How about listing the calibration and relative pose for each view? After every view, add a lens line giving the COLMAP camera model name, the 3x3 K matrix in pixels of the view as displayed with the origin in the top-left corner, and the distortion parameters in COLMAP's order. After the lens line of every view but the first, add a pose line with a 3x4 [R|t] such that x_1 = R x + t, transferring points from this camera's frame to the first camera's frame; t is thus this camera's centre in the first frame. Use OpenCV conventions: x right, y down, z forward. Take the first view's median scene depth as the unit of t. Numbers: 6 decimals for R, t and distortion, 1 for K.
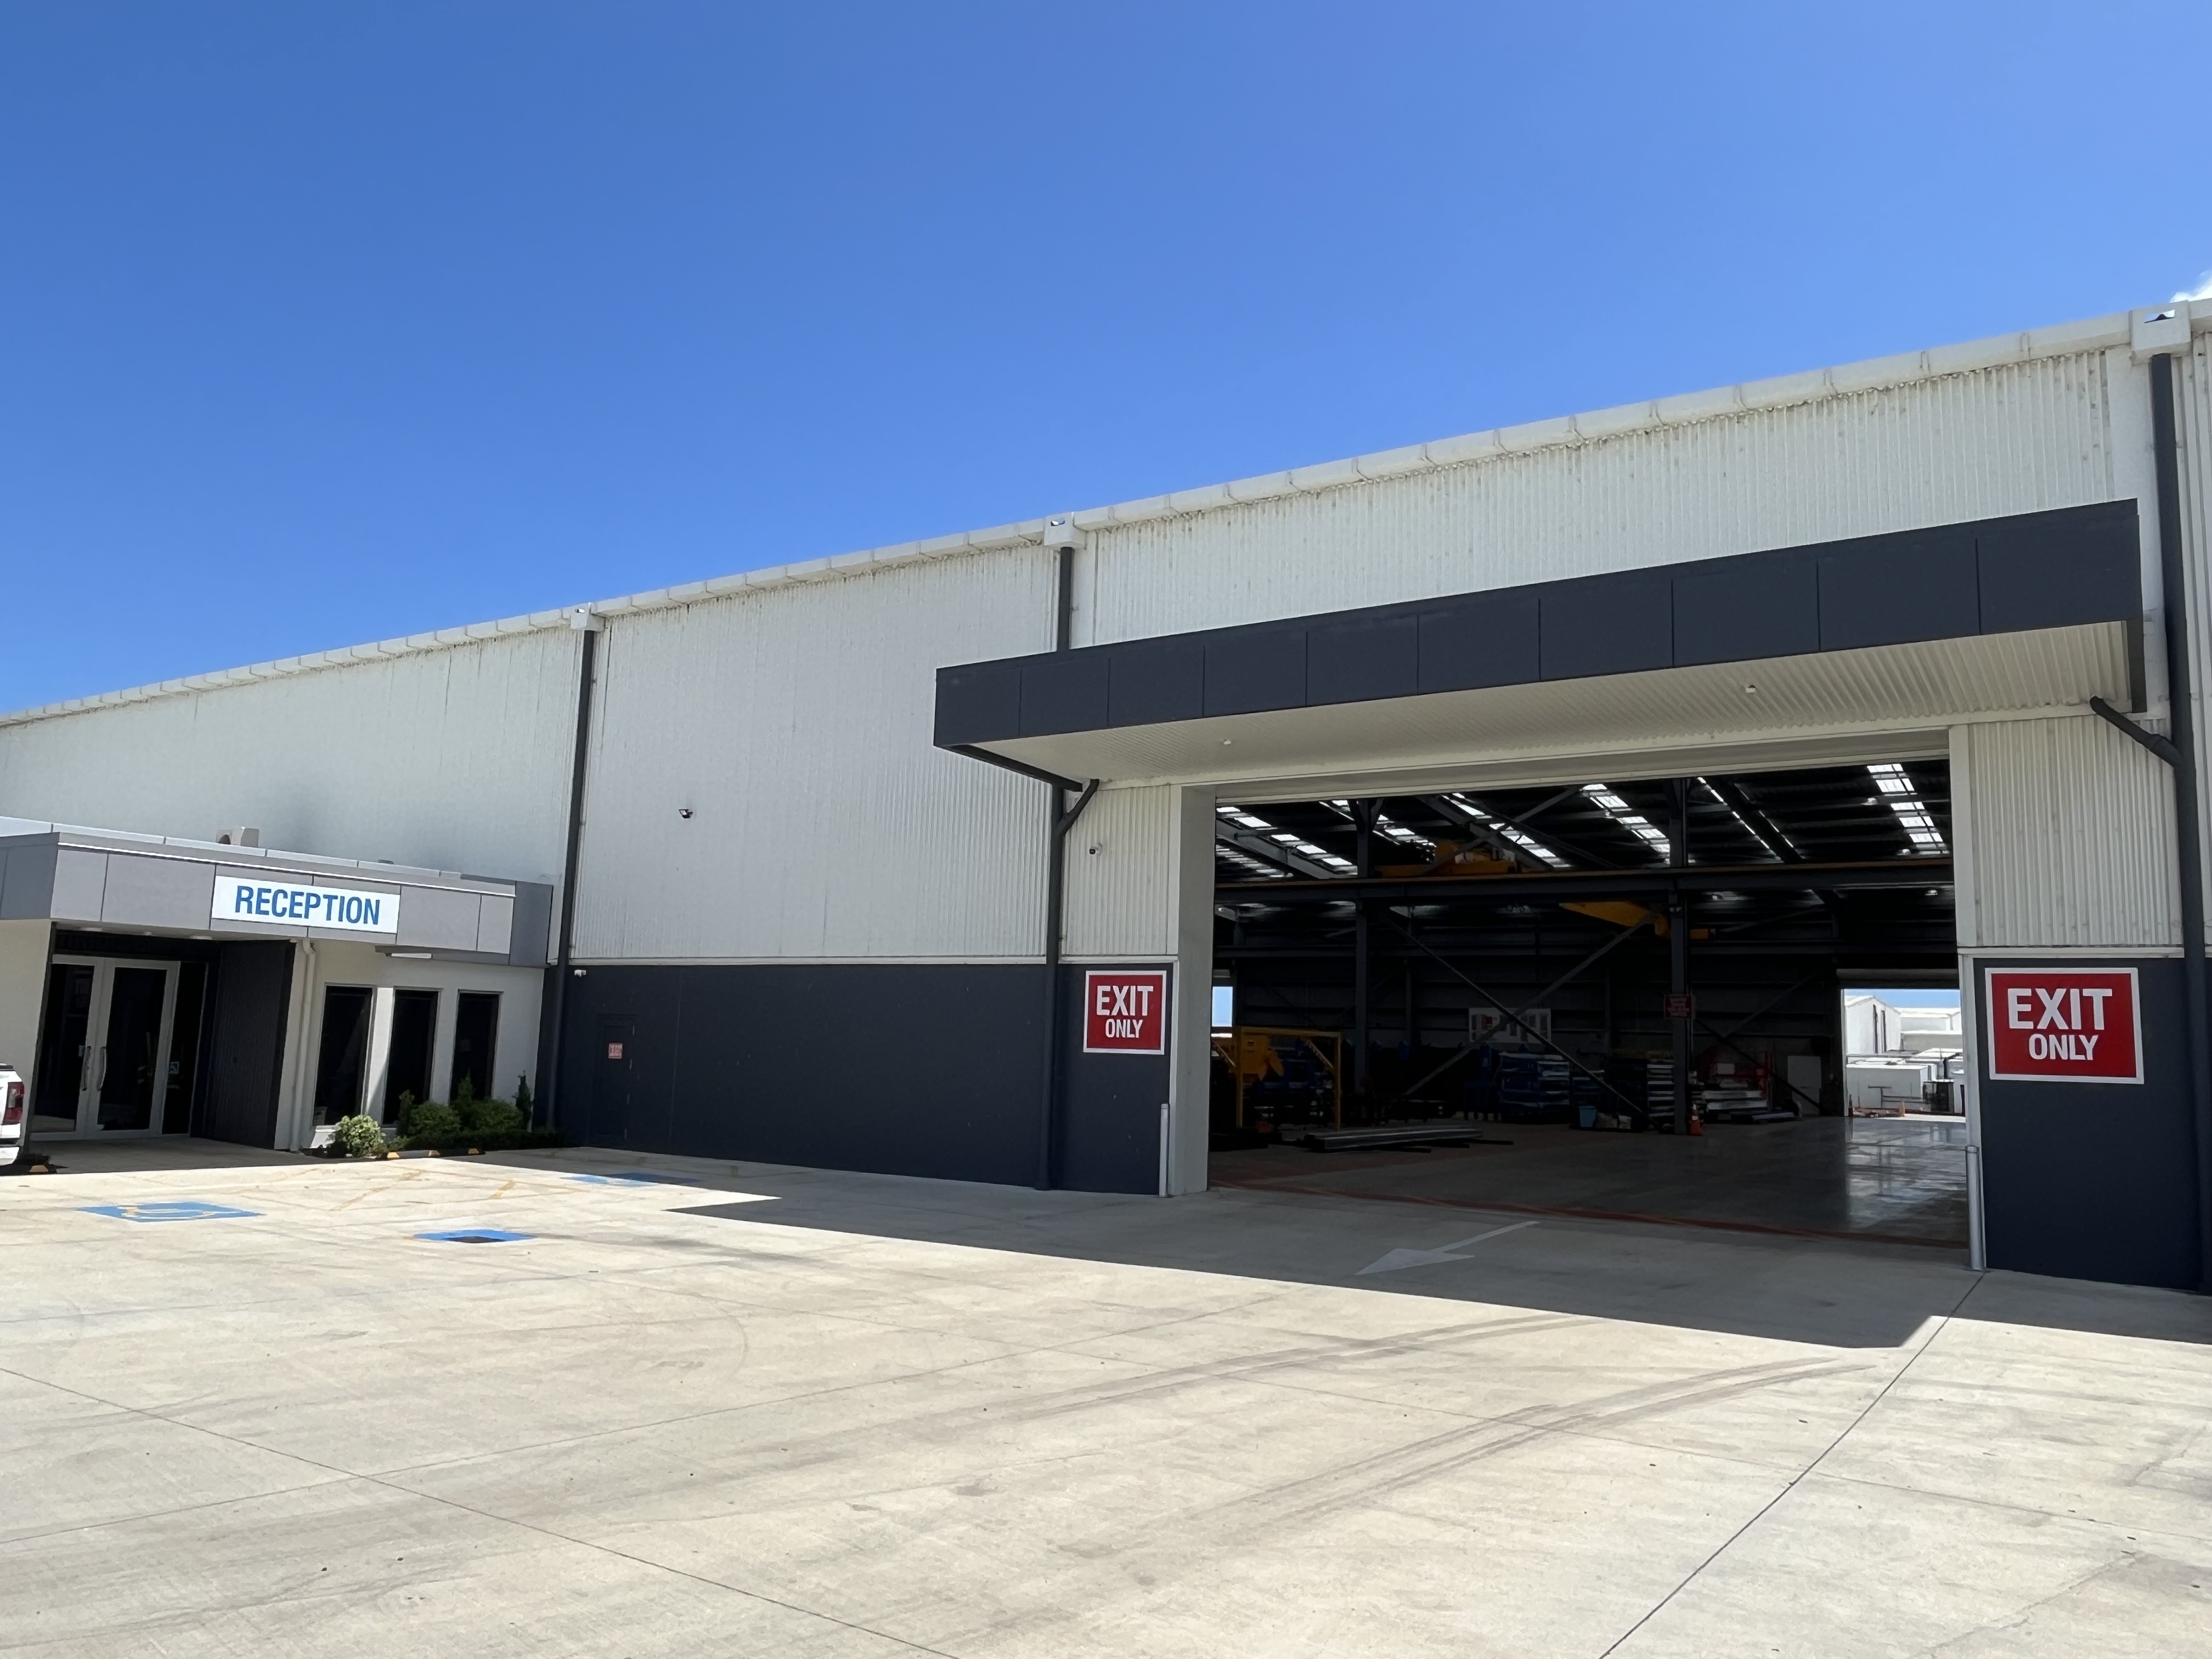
lens RADIAL K [[1509.7, 0, 1112.3], [0, 1509.7, 872.9], [0, 0, 1]] dist [-0.003928, -0.002144]
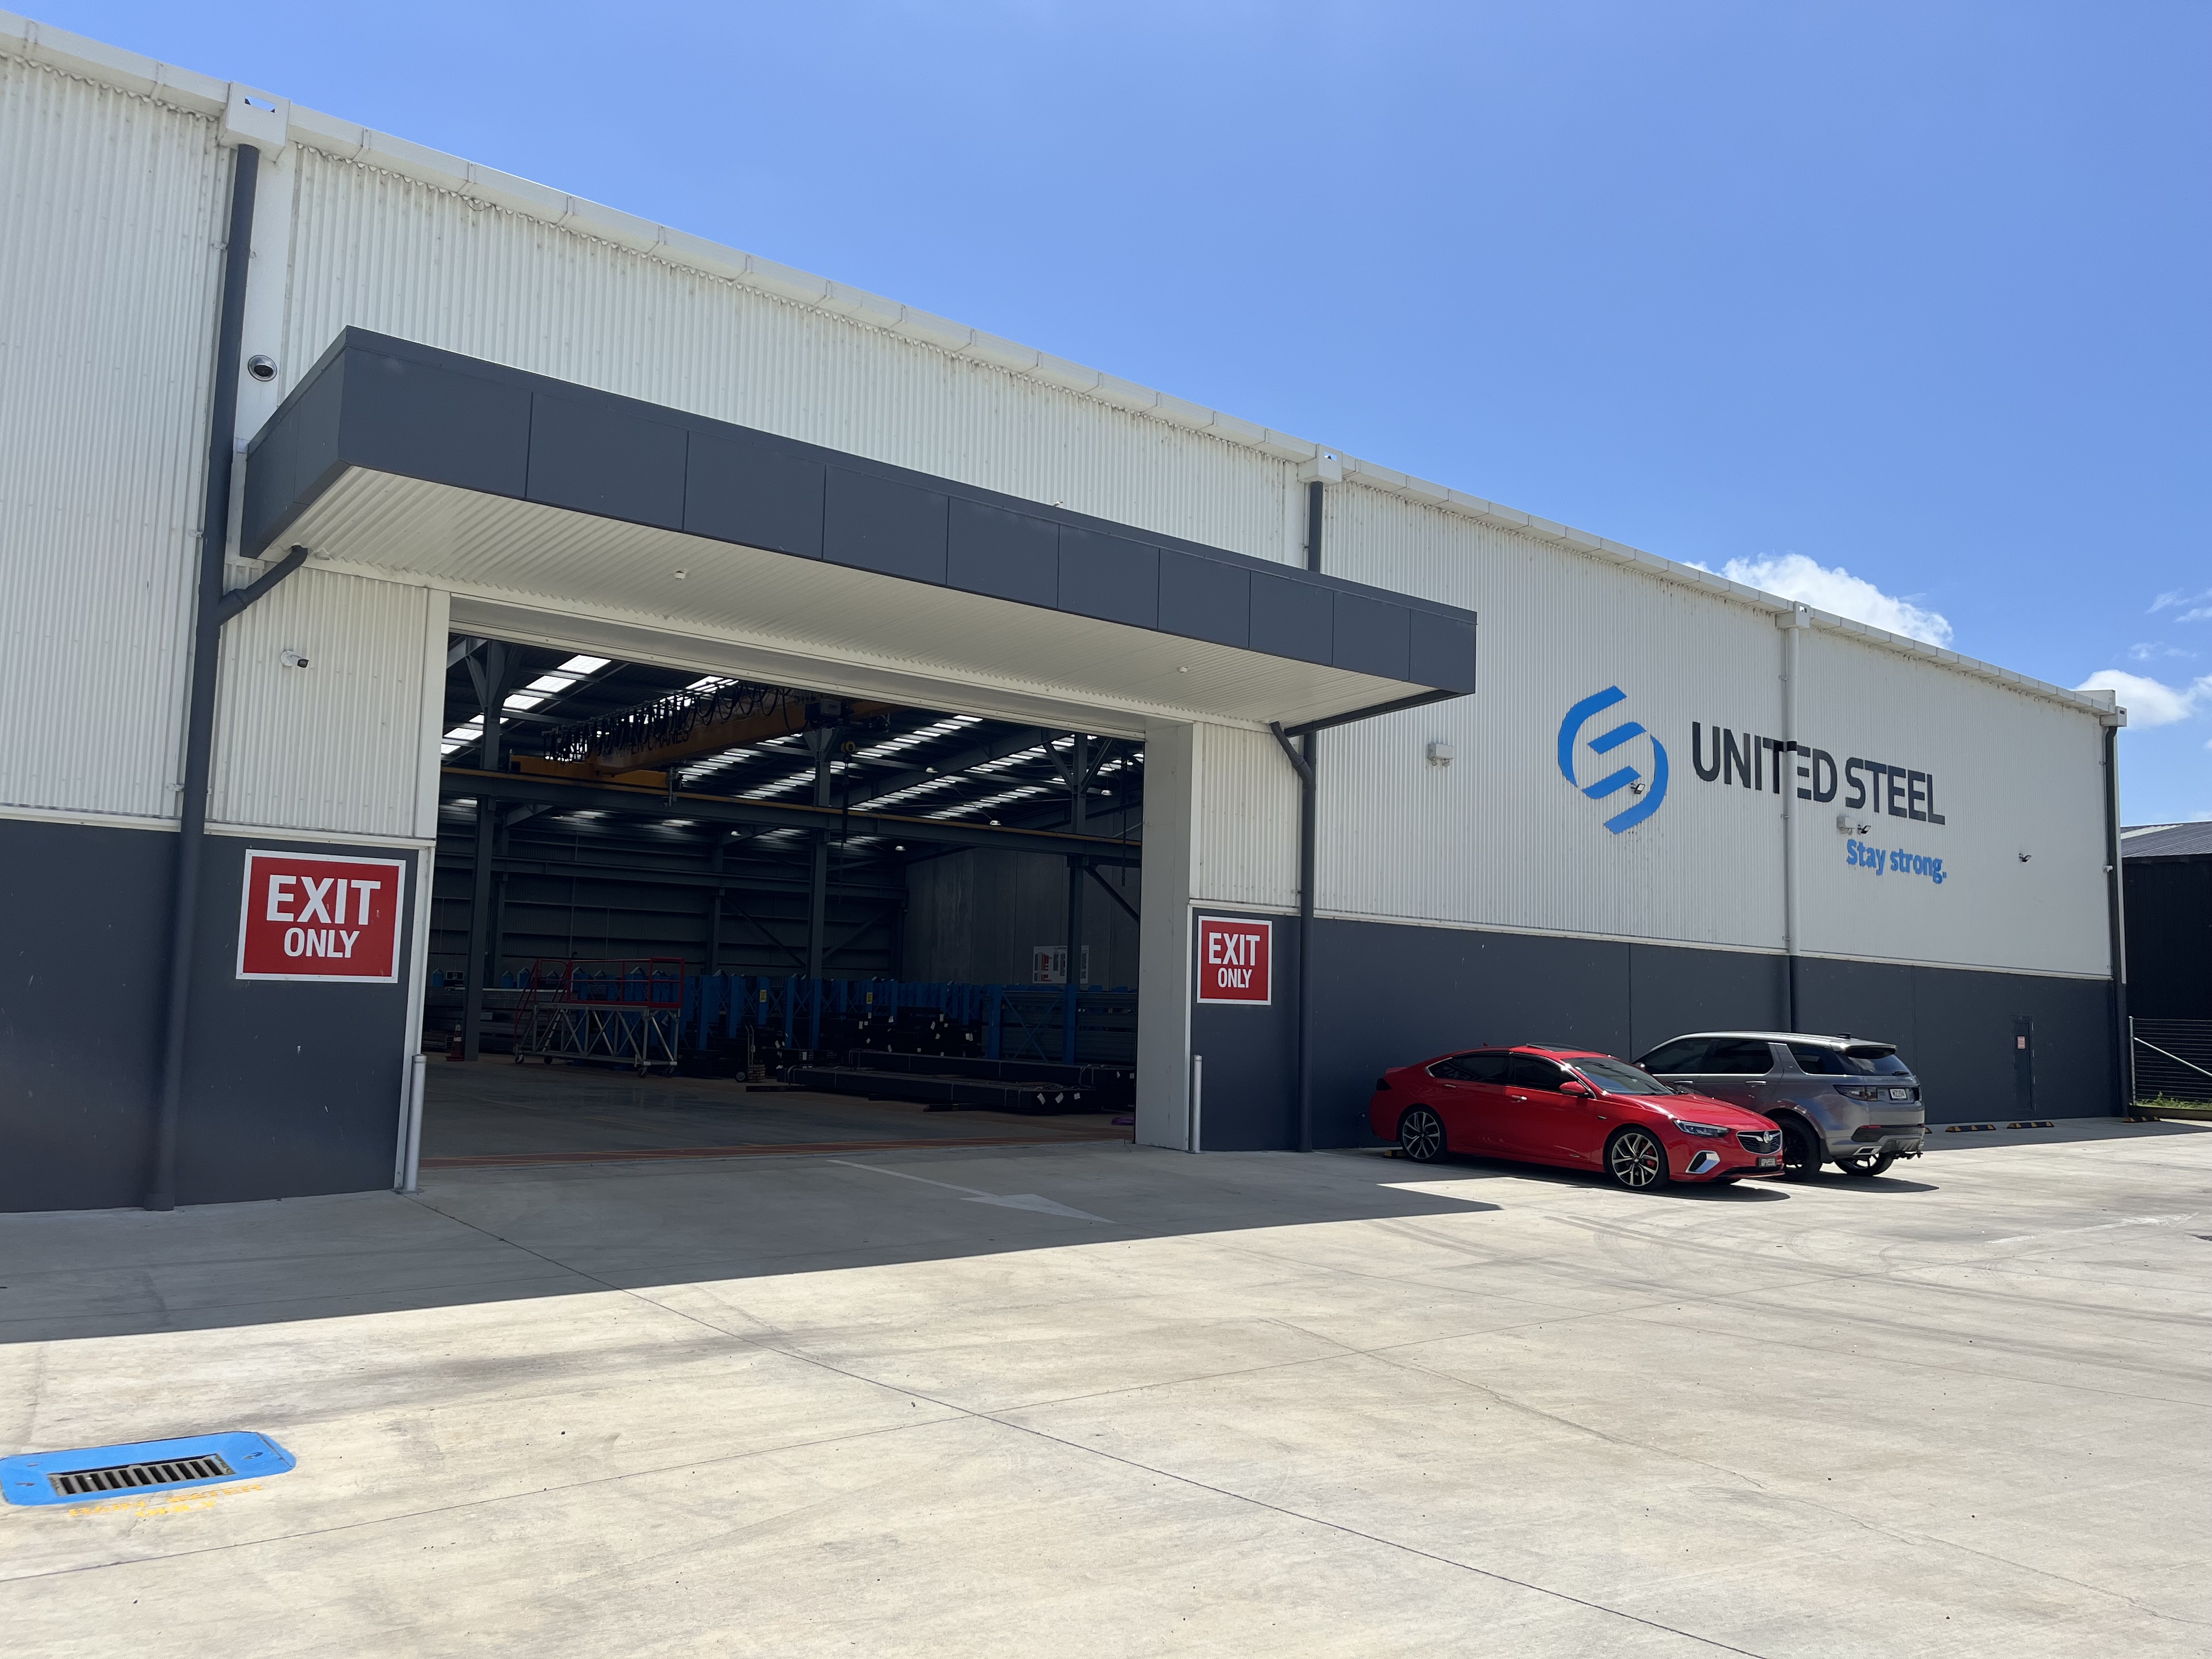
lens RADIAL K [[1851.1, 0, 1329.4], [0, 1851.1, 826.5], [0, 0, 1]] dist [-0.003359, -0.006138]
pose [[0.216602, 0.069665, 0.973771, -0.640938], [-0.133099, 0.990244, -0.041237, 0.026700], [-0.967144, -0.120676, 0.223762, 0.385679]]
